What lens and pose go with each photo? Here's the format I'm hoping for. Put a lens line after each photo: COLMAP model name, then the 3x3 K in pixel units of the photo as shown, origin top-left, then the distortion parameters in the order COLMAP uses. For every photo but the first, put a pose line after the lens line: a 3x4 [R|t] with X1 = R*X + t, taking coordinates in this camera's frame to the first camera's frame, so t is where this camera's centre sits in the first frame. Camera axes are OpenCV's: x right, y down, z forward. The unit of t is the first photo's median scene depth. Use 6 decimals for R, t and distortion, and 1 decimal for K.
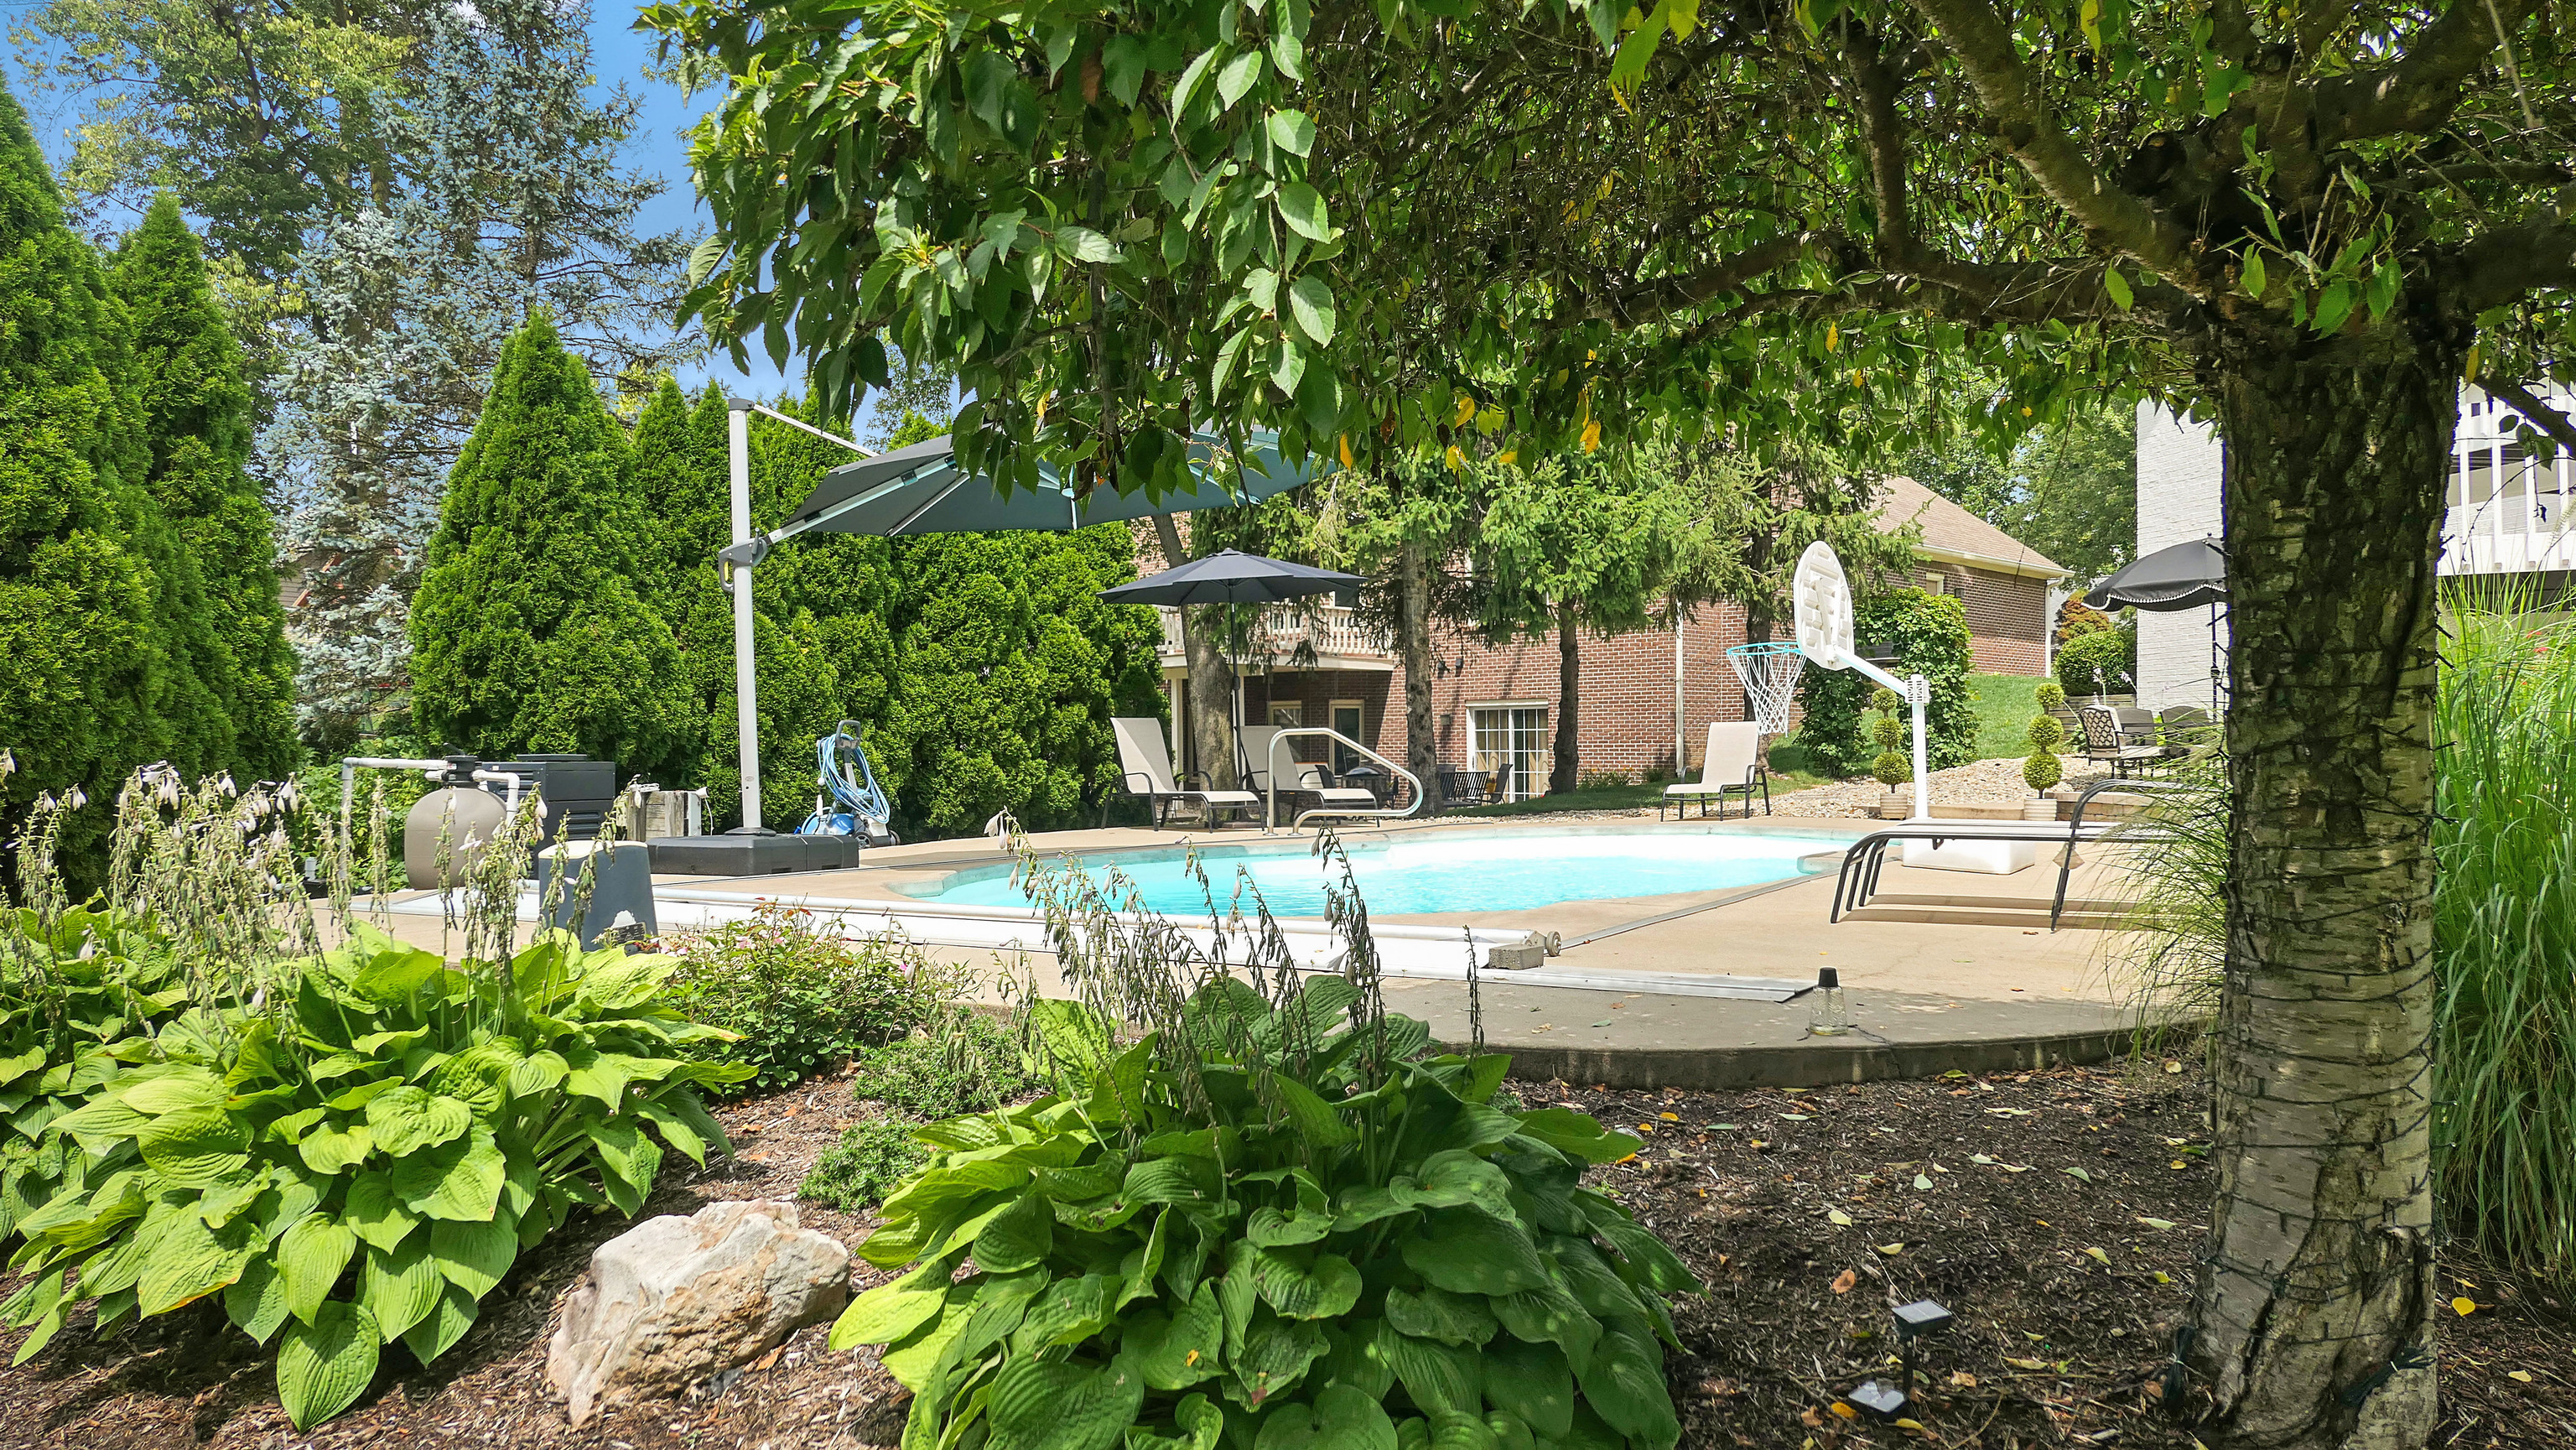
lens RADIAL K [[1920.3, 0, 1288.0], [0, 1920.3, 725.0], [0, 0, 1]] dist [-0.027184, -0.000625]
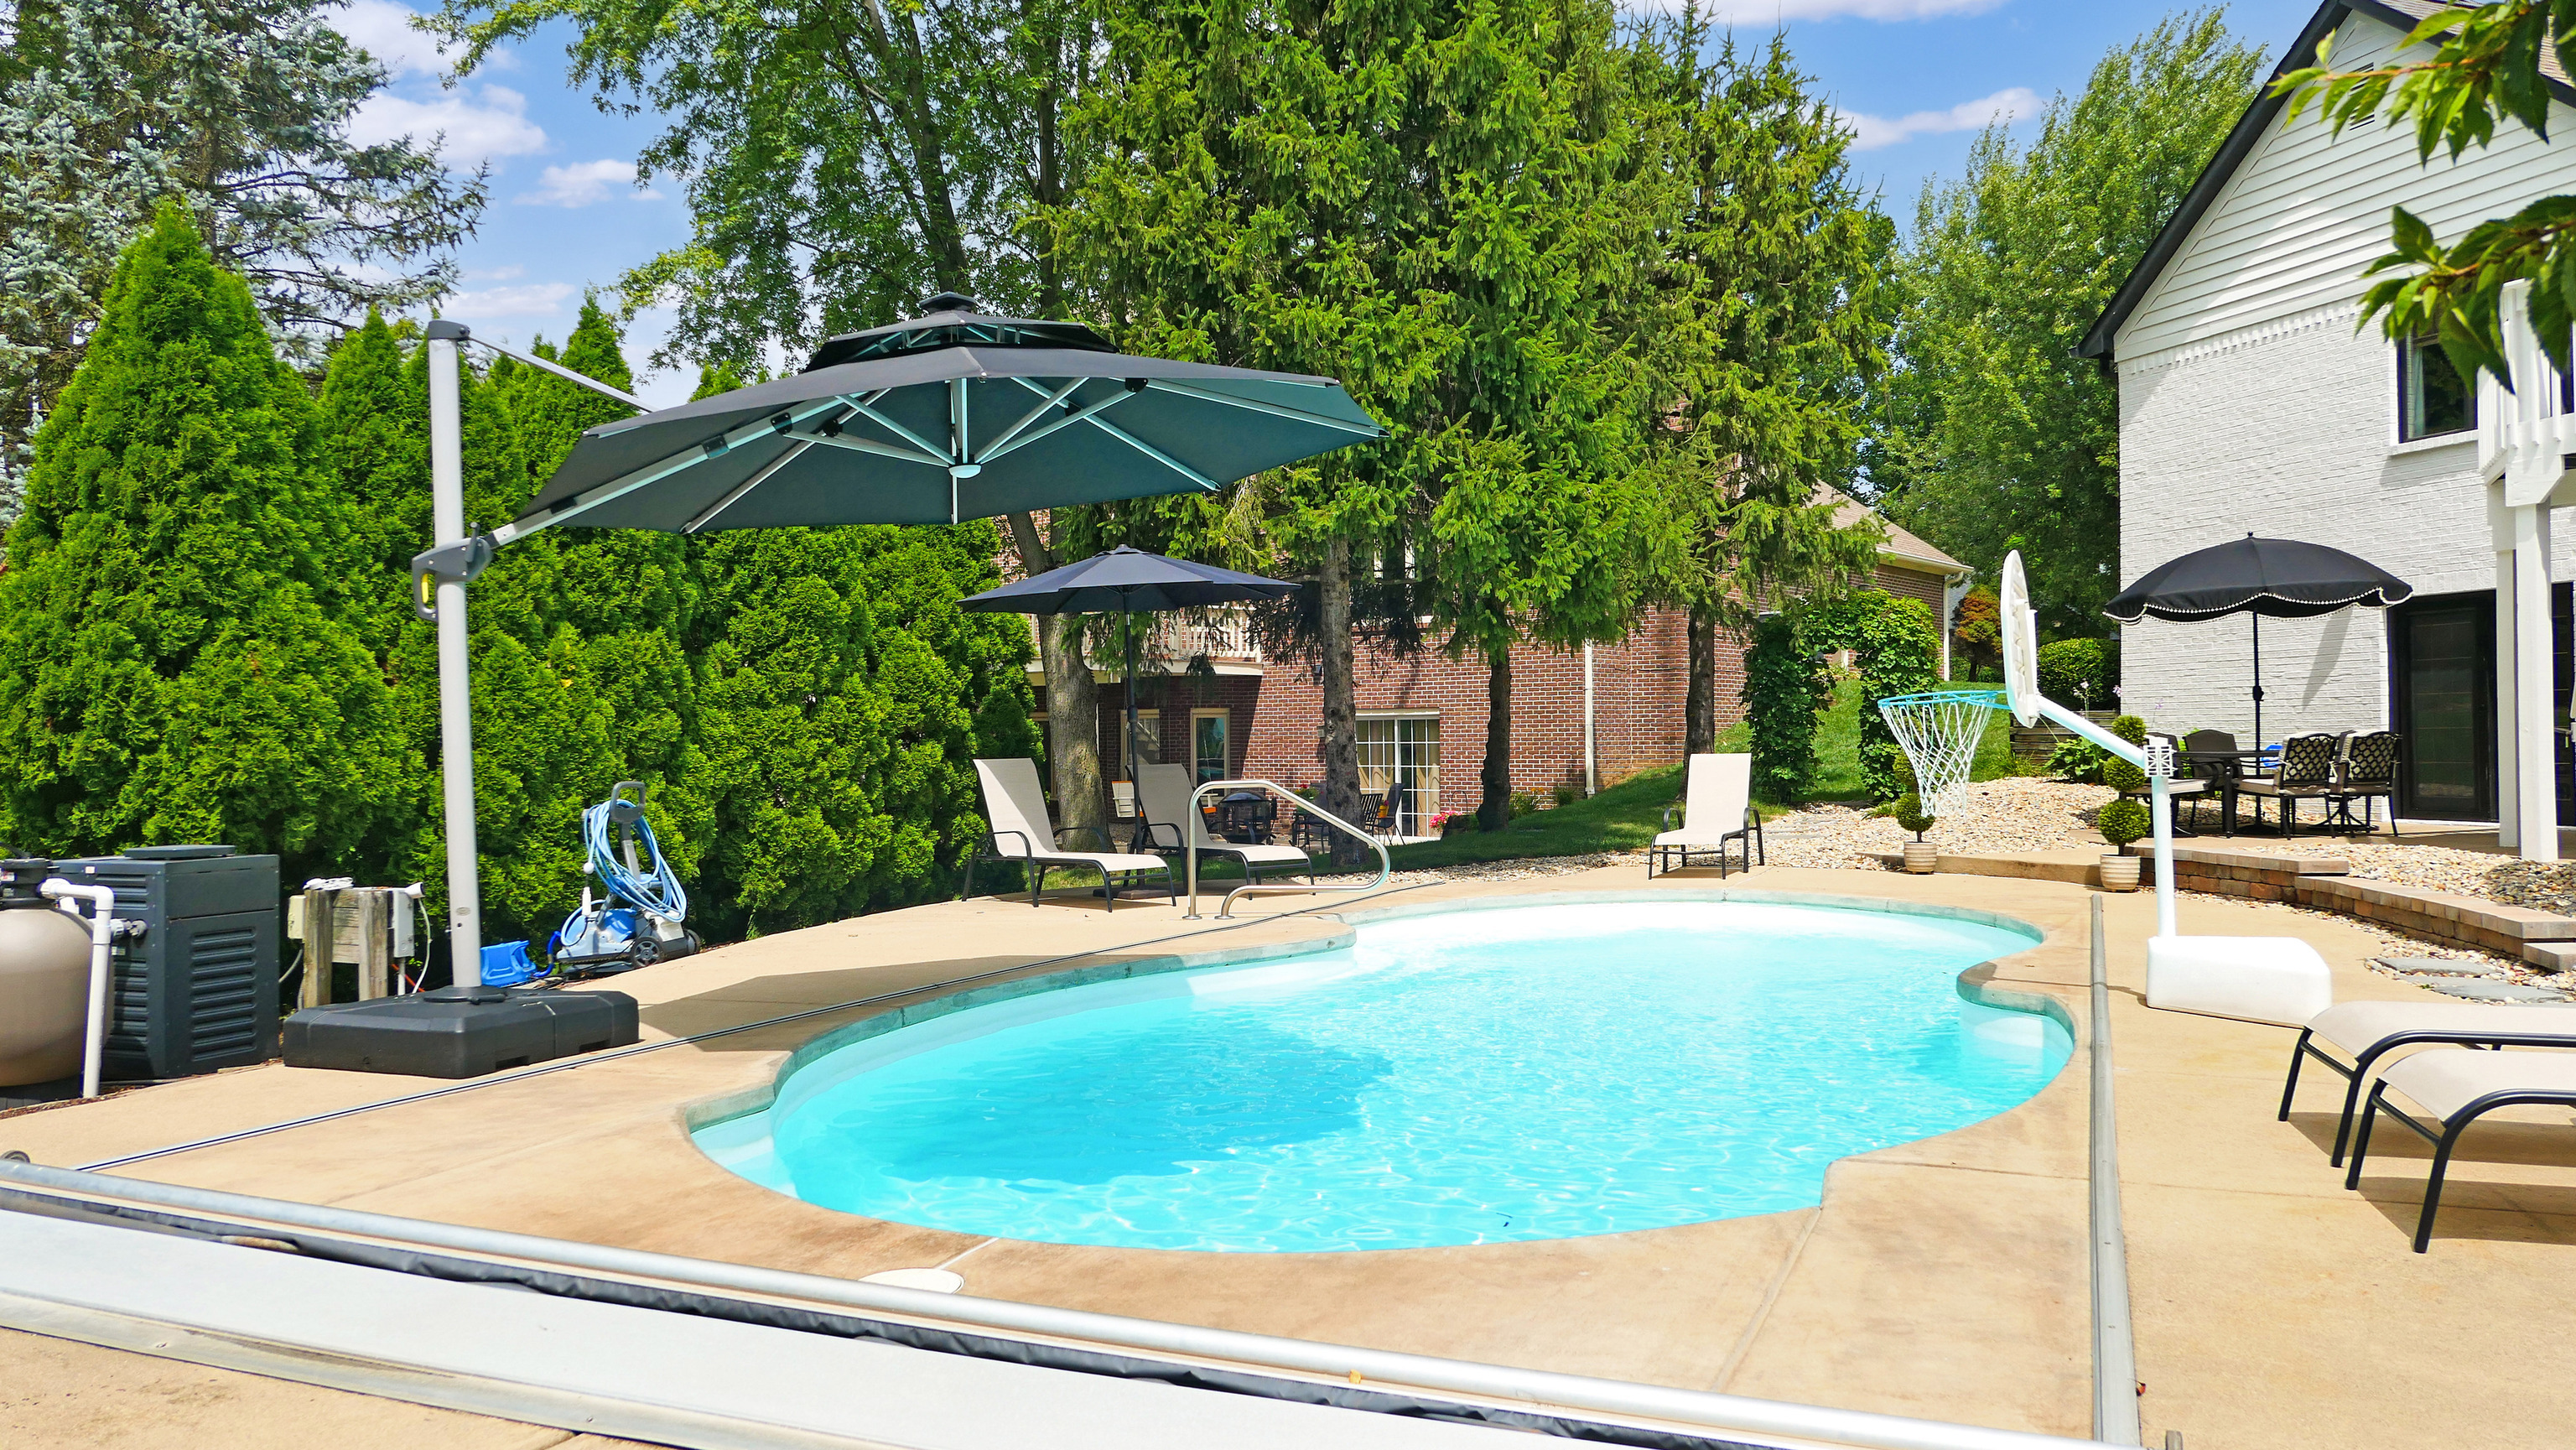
lens RADIAL K [[2030.7, 0, 1329.2], [0, 2030.7, 721.3], [0, 0, 1]] dist [-0.008360, 0.011741]
pose [[0.994882, -0.003856, 0.100971, -0.034130], [0.003970, 0.999992, -0.000930, -0.019766], [-0.100966, 0.001326, 0.994889, 0.170274]]
